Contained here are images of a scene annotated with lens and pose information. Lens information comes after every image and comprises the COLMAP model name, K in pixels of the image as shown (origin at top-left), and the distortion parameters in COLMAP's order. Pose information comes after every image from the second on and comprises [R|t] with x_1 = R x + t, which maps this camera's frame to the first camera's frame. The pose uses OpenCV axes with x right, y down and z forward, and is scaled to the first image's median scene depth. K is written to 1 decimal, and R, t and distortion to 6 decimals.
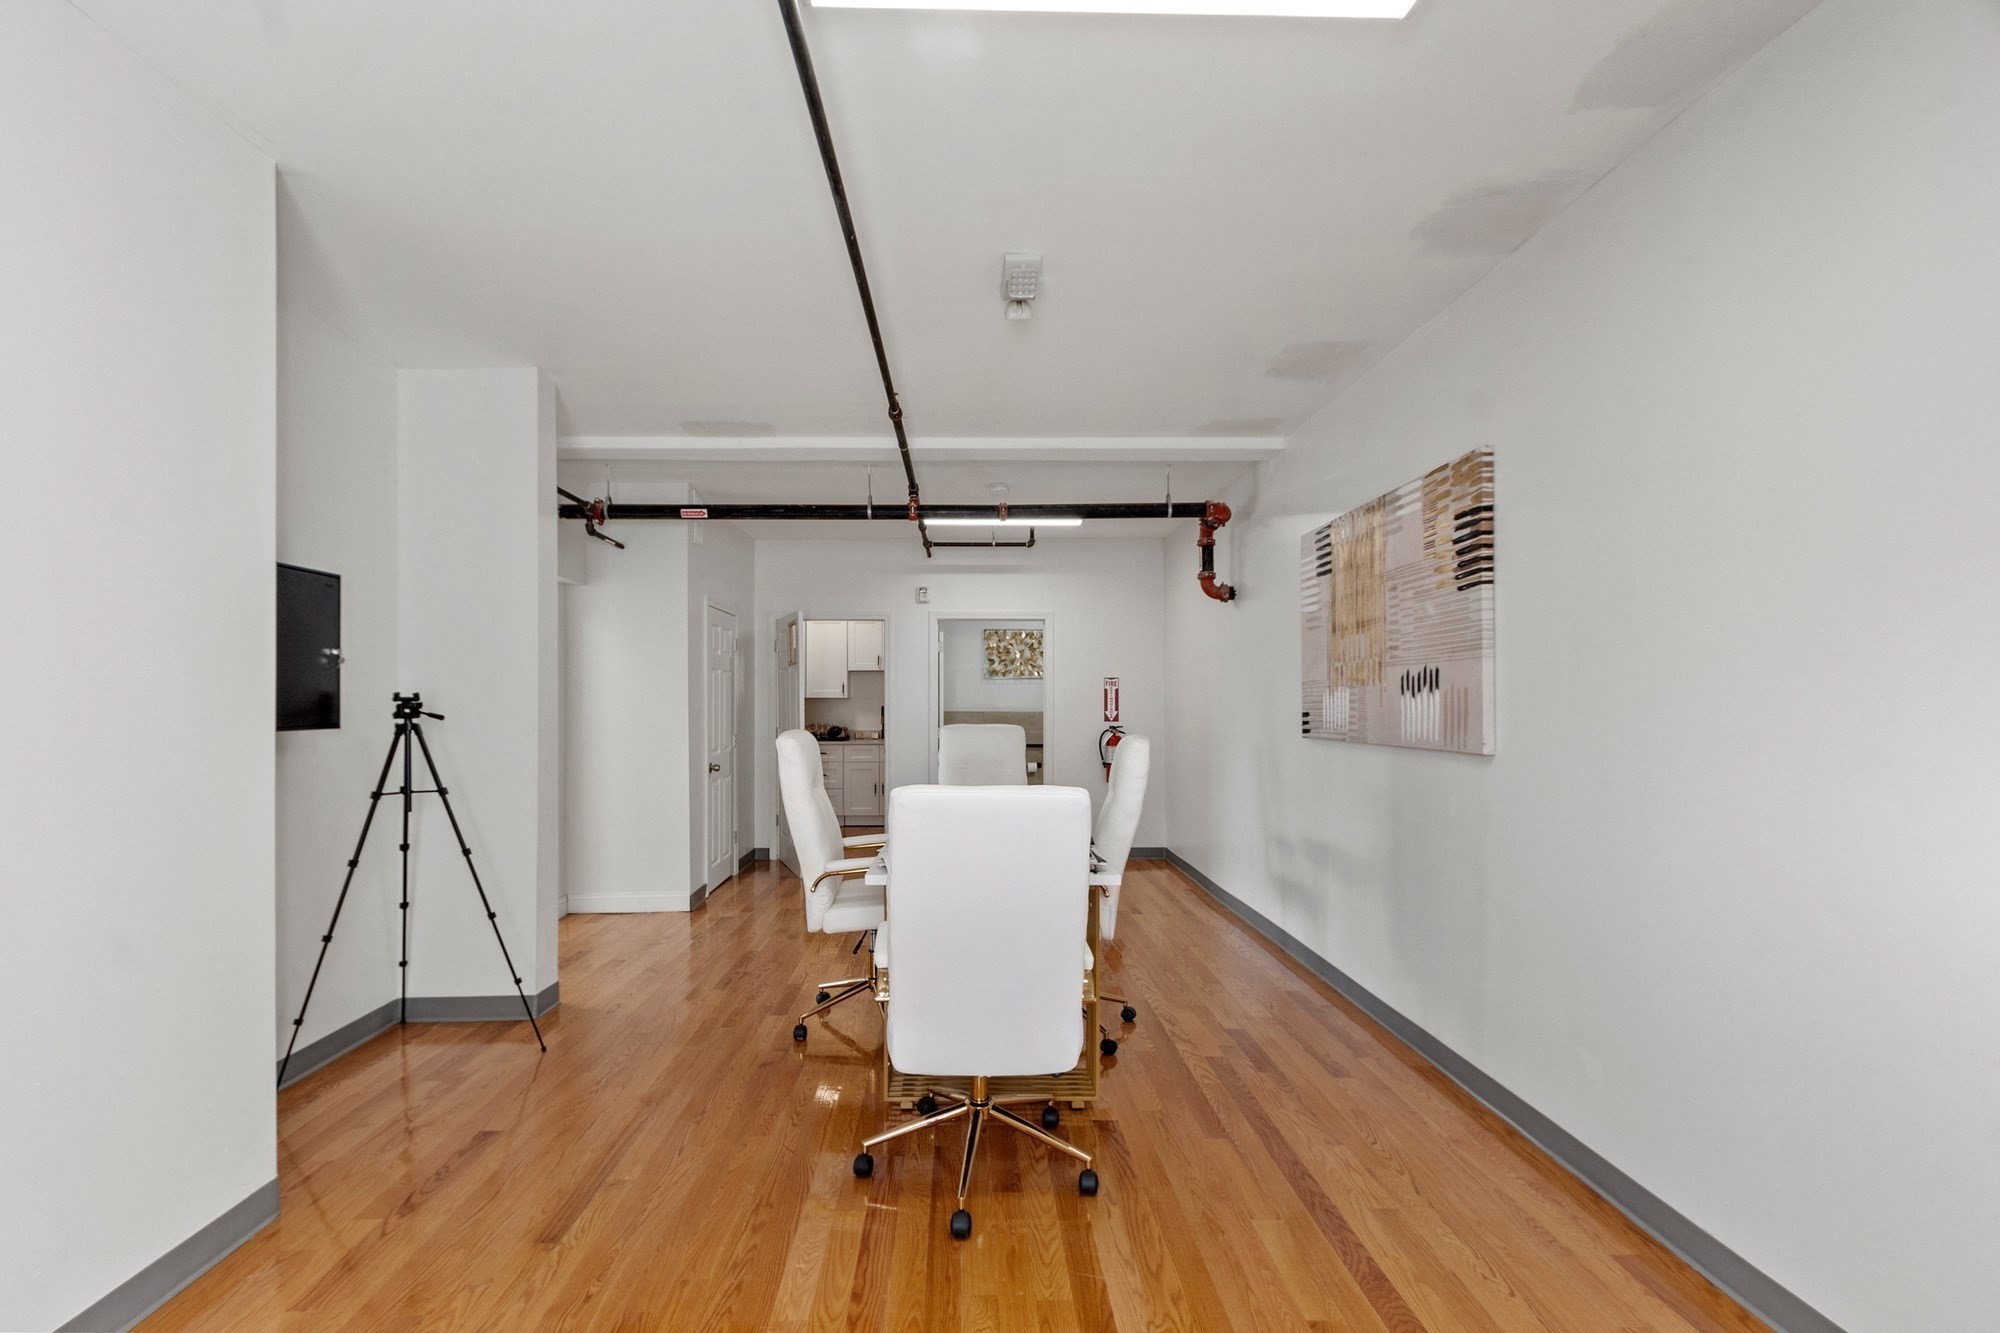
lens RADIAL K [[907.9, 0, 997.8], [0, 907.9, 686.2], [0, 0, 1]] dist [0.001392, 0.000959]
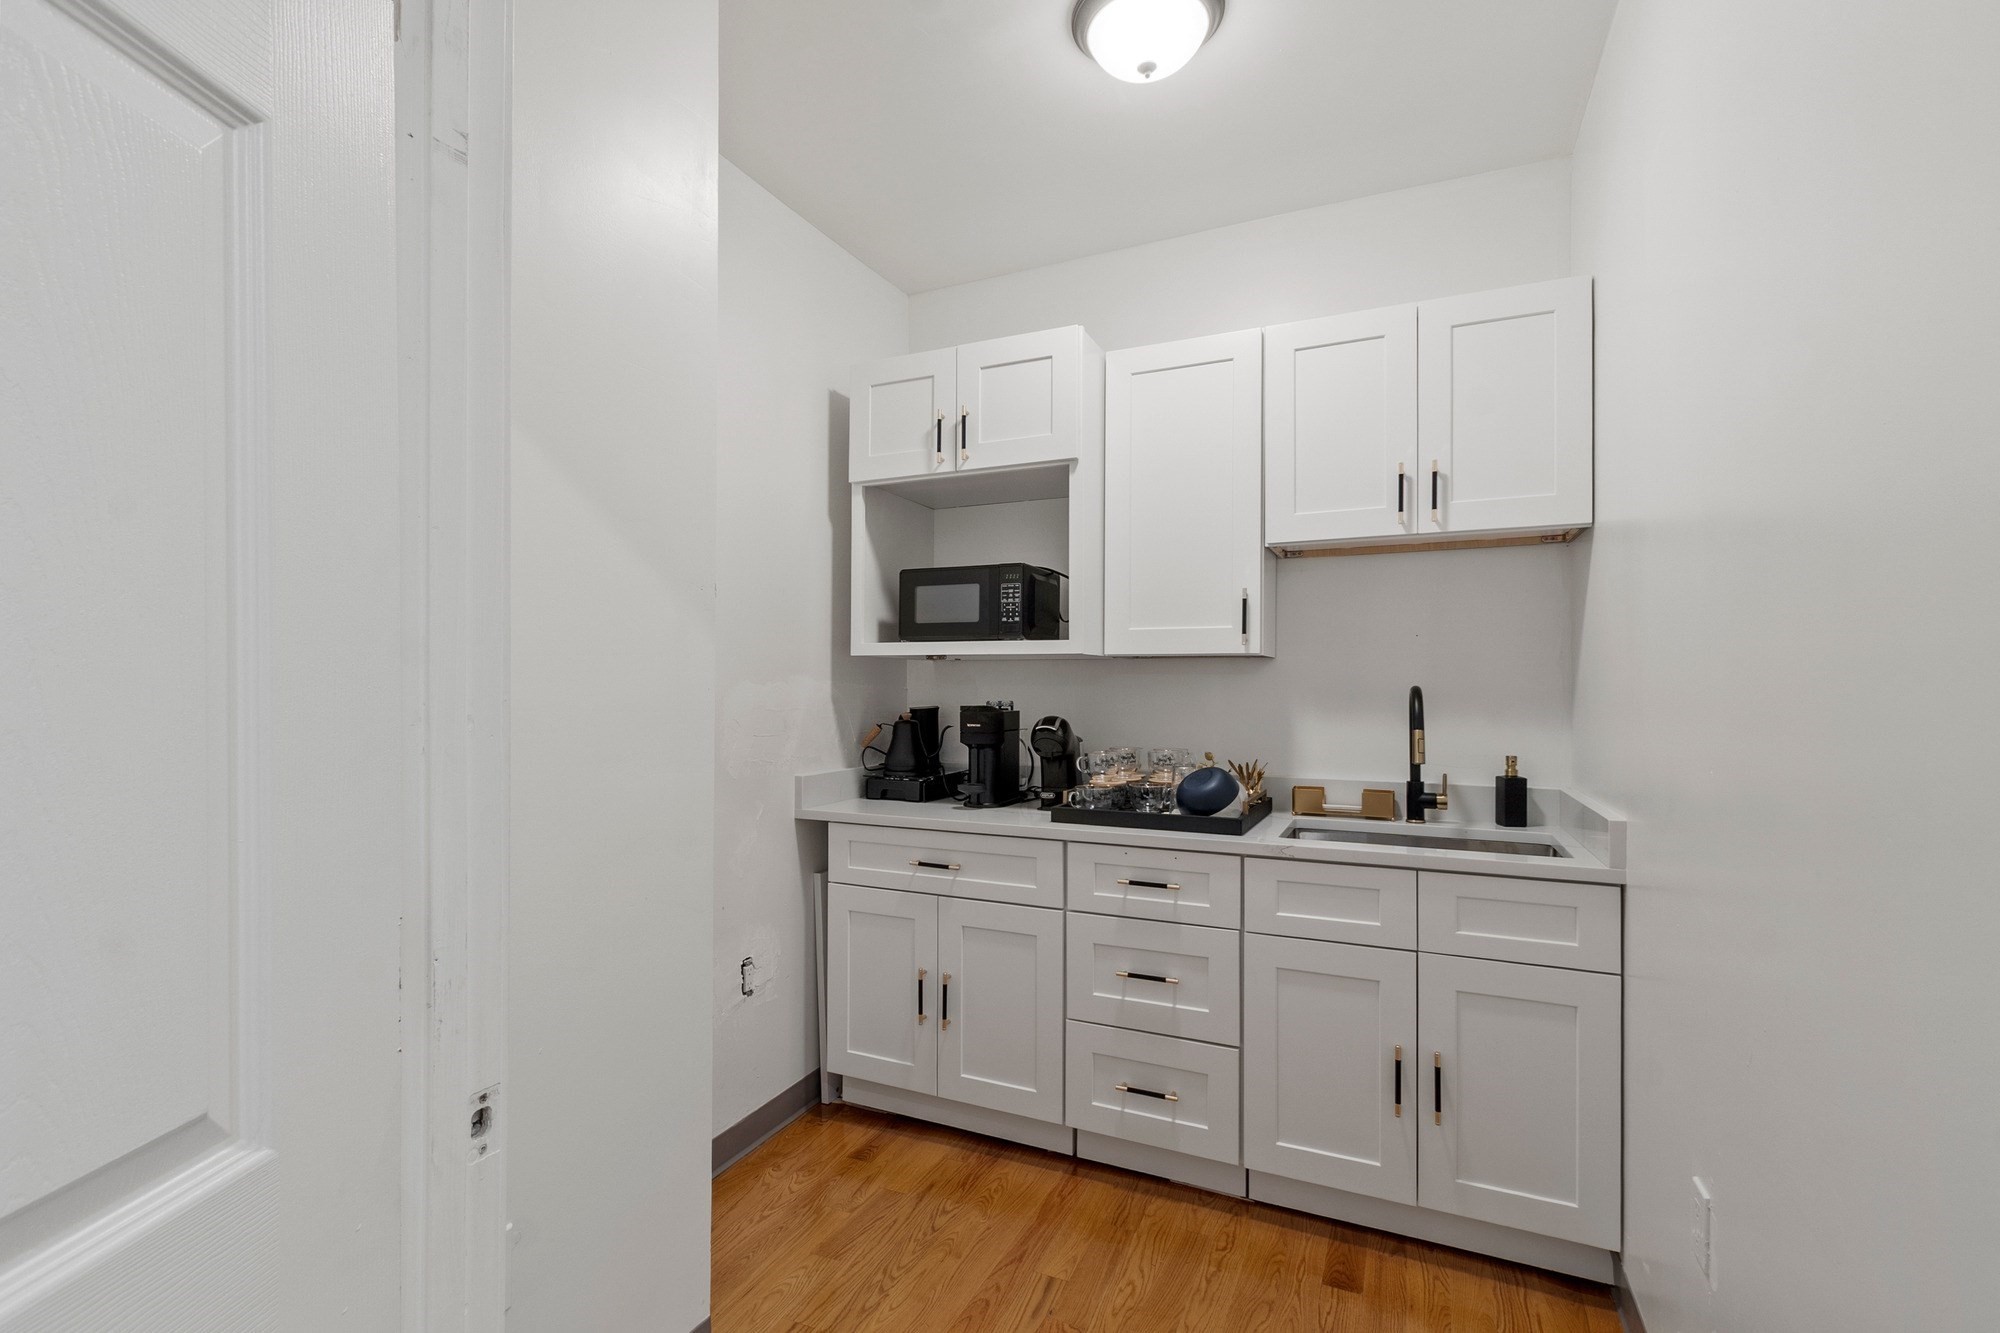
lens RADIAL K [[881.7, 0, 1000.0], [0, 881.7, 666.5], [0, 0, 1]] dist [0.000088, 0.000129]
pose [[0.891403, -0.006867, -0.453159, -0.225661], [0.002466, 0.999944, -0.010301, 0.035675], [0.453205, 0.008064, 0.891370, 1.427352]]
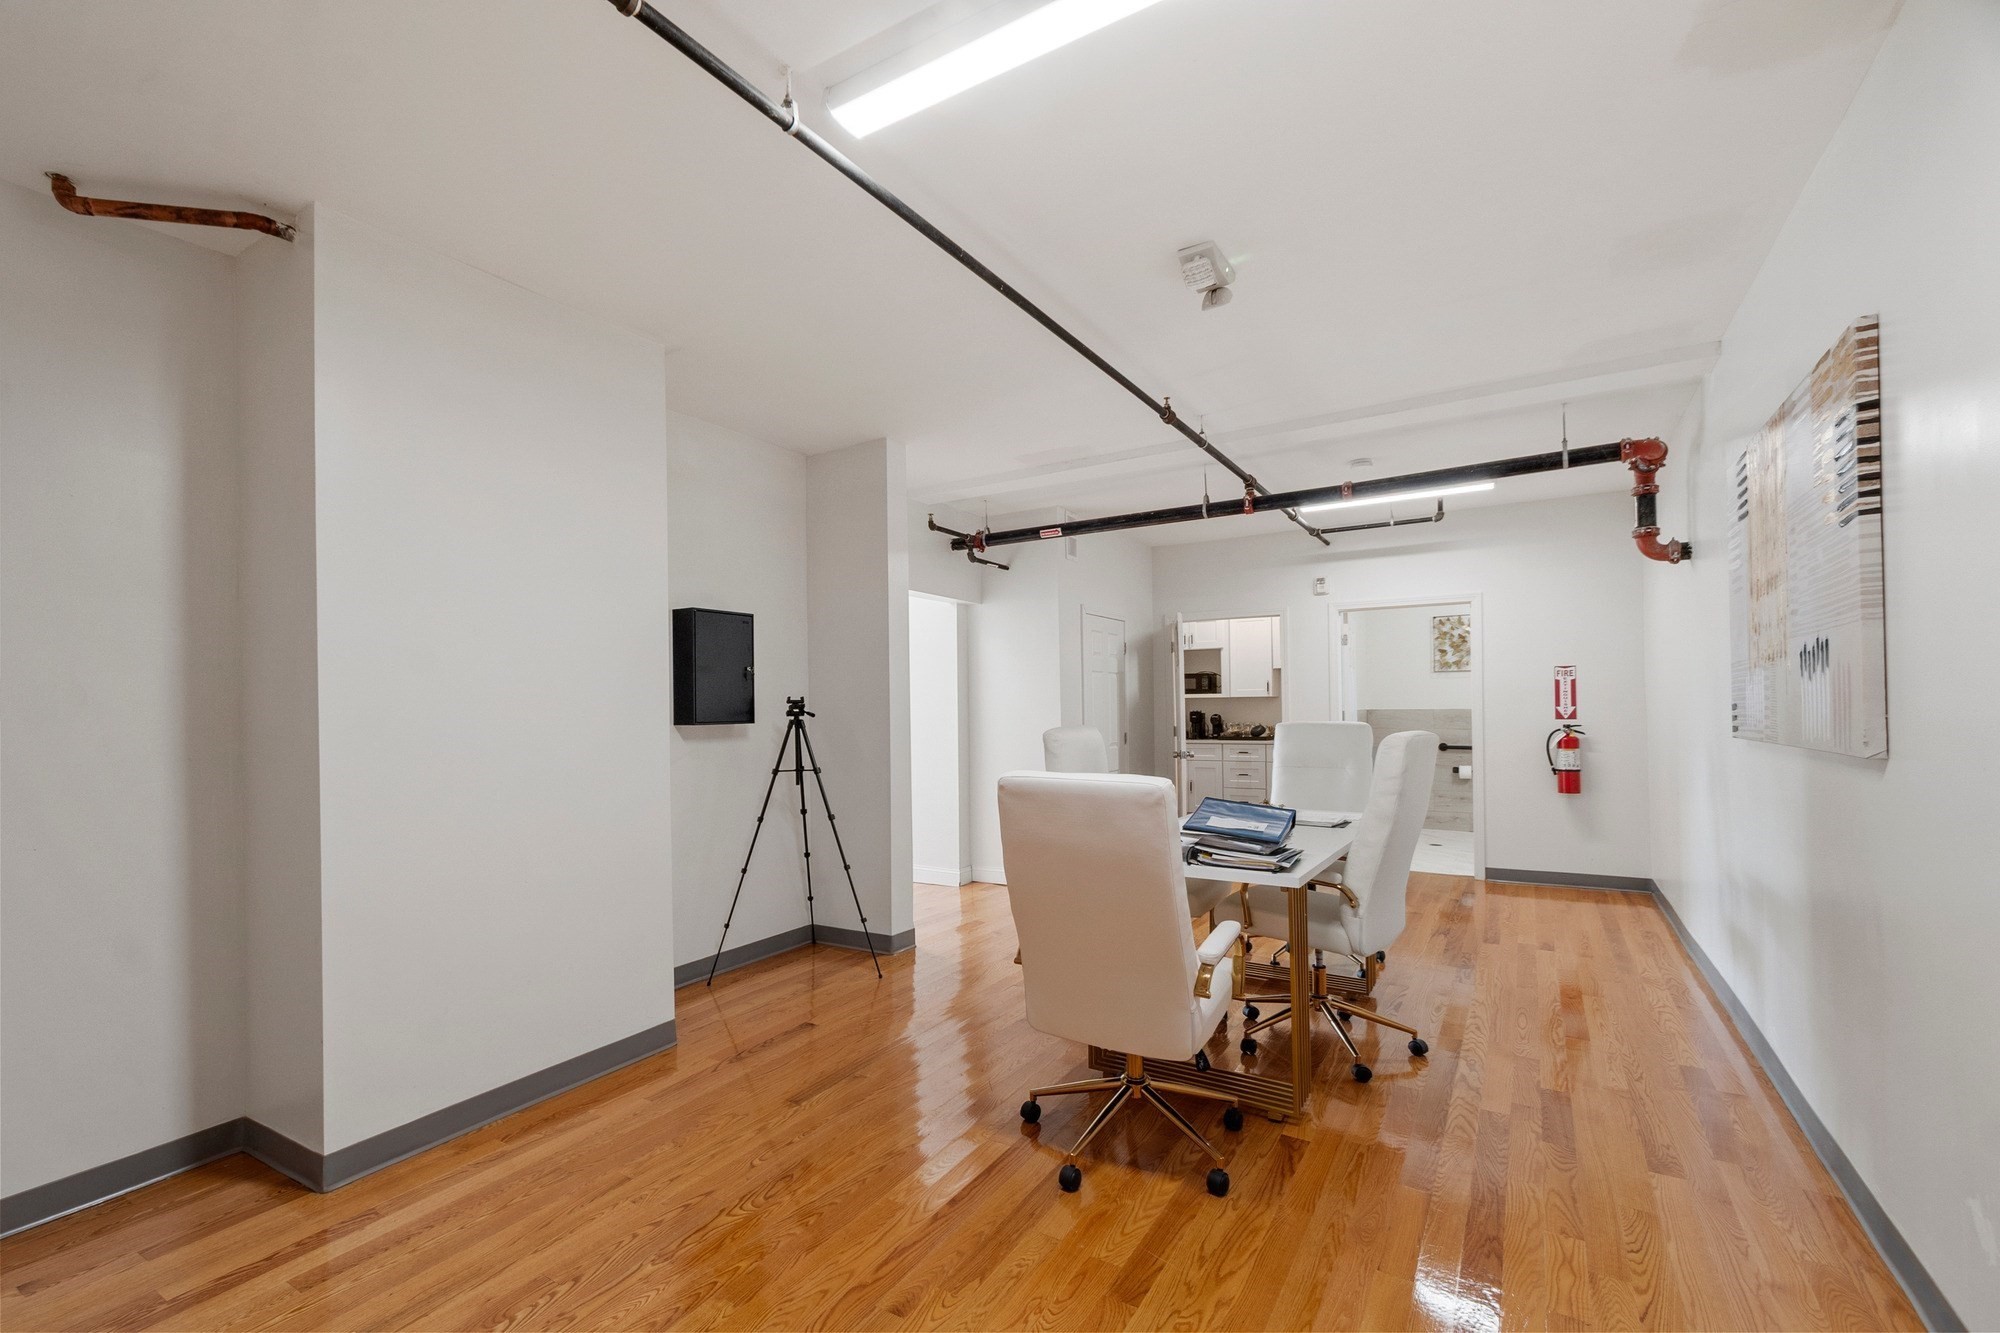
lens RADIAL K [[907.6, 0, 962.9], [0, 907.6, 690.4], [0, 0, 1]] dist [-0.002153, 0.000513]
pose [[0.821945, -0.020934, -0.569182, 0.221801], [0.022557, 0.999737, -0.004196, 0.005863], [0.569120, -0.009390, 0.822201, 0.019796]]
